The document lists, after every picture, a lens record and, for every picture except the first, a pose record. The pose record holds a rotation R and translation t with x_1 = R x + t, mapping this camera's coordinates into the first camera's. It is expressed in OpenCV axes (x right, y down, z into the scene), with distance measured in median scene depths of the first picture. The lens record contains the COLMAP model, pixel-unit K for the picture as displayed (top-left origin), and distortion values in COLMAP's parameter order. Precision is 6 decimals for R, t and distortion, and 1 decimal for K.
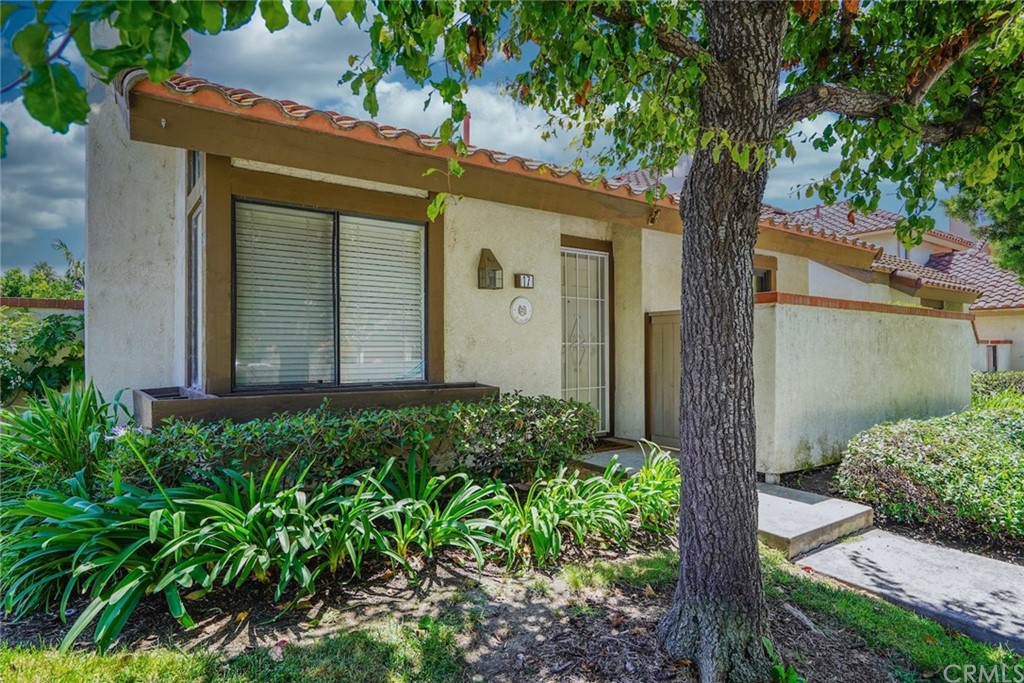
lens RADIAL K [[678.3, 0, 513.0], [0, 678.3, 338.4], [0, 0, 1]] dist [0.009876, -0.001618]
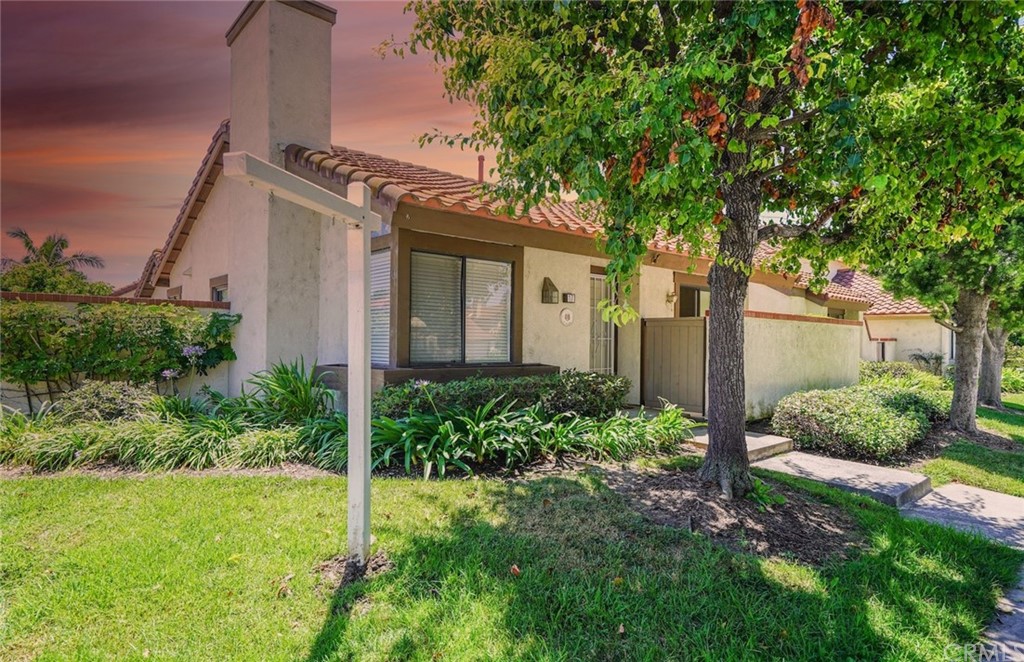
lens RADIAL K [[548.2, 0, 509.1], [0, 548.2, 337.1], [0, 0, 1]] dist [0.004738, 0.000716]
pose [[0.999858, 0.012223, 0.011570, -0.145095], [-0.012344, 0.999869, 0.010474, -0.008408], [-0.011441, -0.010616, 0.999878, -0.262582]]
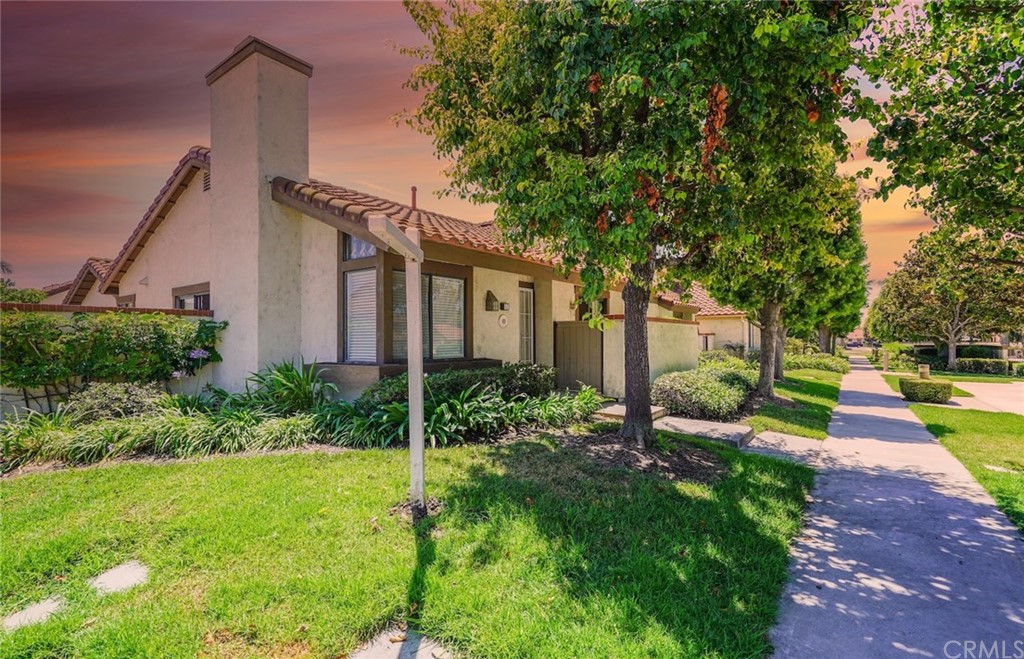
lens RADIAL K [[465.0, 0, 511.5], [0, 465.0, 333.7], [0, 0, 1]] dist [-0.004496, -0.000070]
pose [[0.974749, -0.001515, 0.223298, -0.293063], [0.000237, 0.999983, 0.005750, -0.014147], [-0.223303, -0.005551, 0.974733, -0.354147]]
